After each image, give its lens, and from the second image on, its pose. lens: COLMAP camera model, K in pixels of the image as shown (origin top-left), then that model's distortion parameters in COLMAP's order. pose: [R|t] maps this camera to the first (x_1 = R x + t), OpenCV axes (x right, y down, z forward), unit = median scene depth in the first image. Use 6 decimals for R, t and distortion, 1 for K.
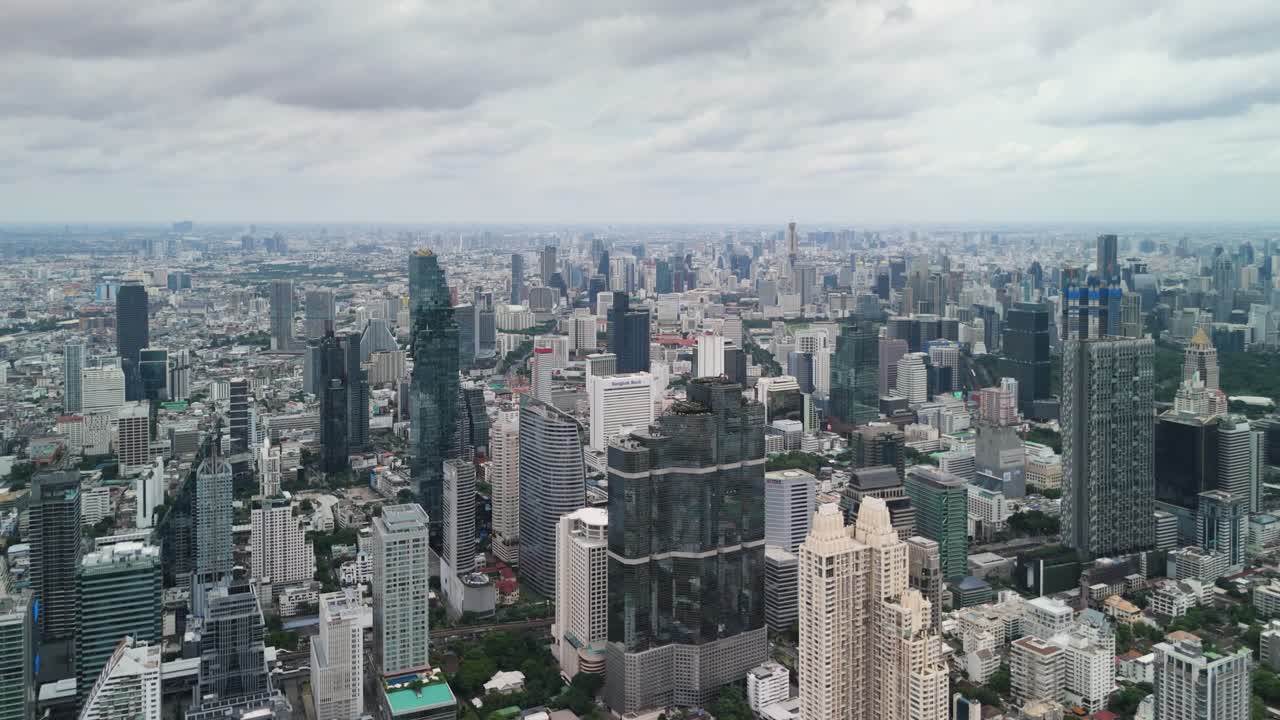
lens RADIAL K [[1048.7, 0, 635.6], [0, 1048.7, 356.2], [0, 0, 1]] dist [0.051703, -0.037234]
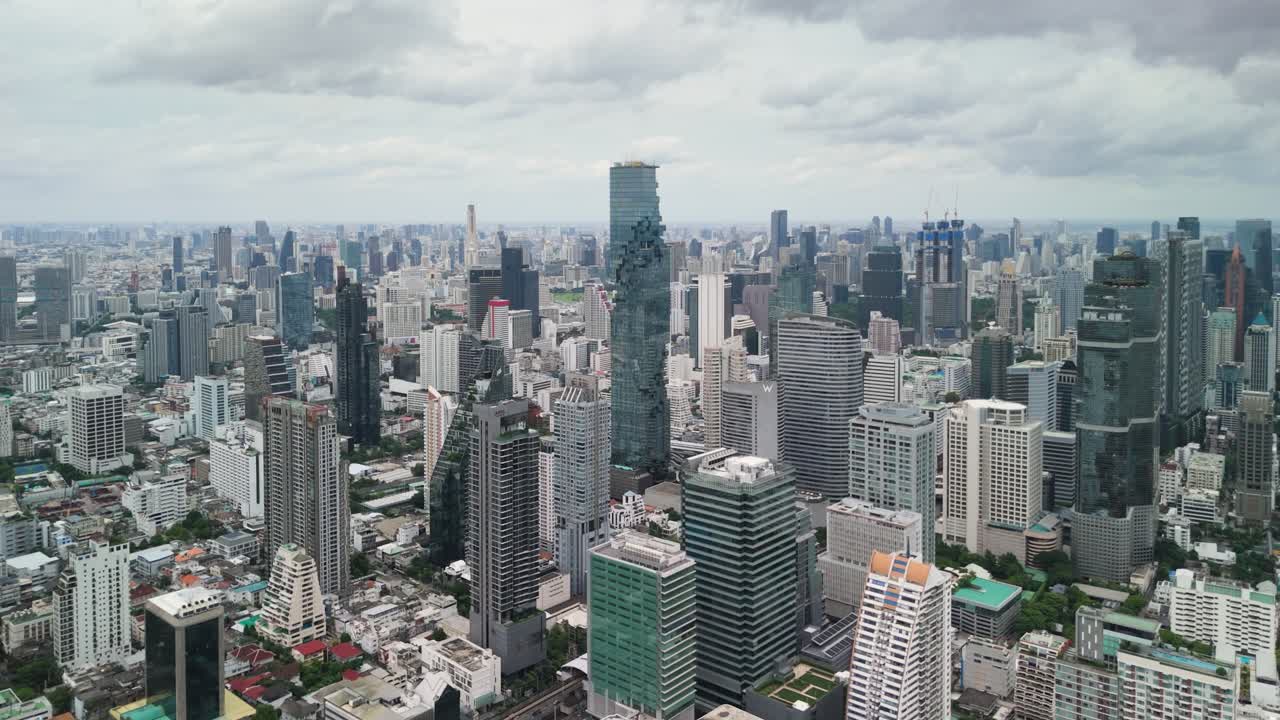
lens RADIAL K [[984.4, 0, 642.4], [0, 984.4, 362.5], [0, 0, 1]] dist [0.051262, -0.004745]
pose [[0.892965, -0.068983, 0.444810, -0.630580], [0.064036, 0.997605, 0.026158, 0.055462], [-0.445549, 0.005126, 0.895243, 0.250339]]
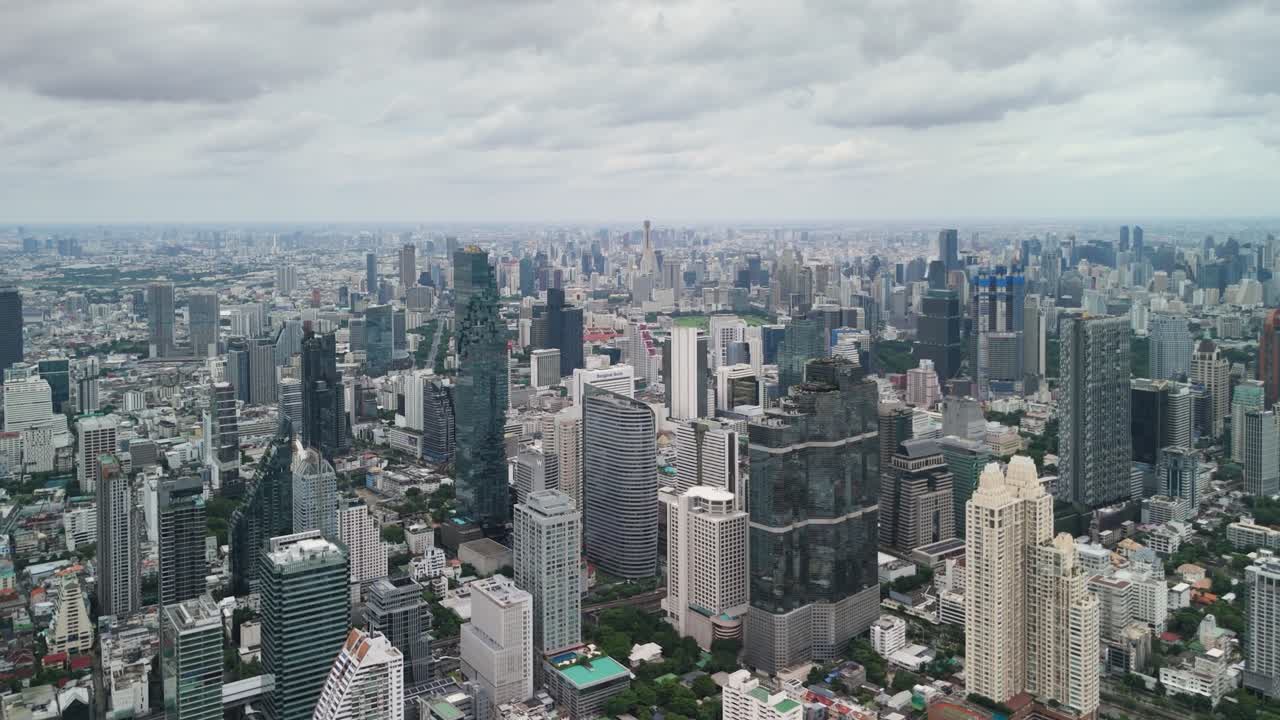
lens RADIAL K [[1048.7, 0, 640.6], [0, 1048.7, 360.3], [0, 0, 1]] dist [0.051703, -0.037234]
pose [[0.980791, -0.032007, 0.192420, -0.257166], [0.031047, 0.999486, 0.008002, 0.005724], [-0.192577, -0.001874, 0.981280, -0.025513]]
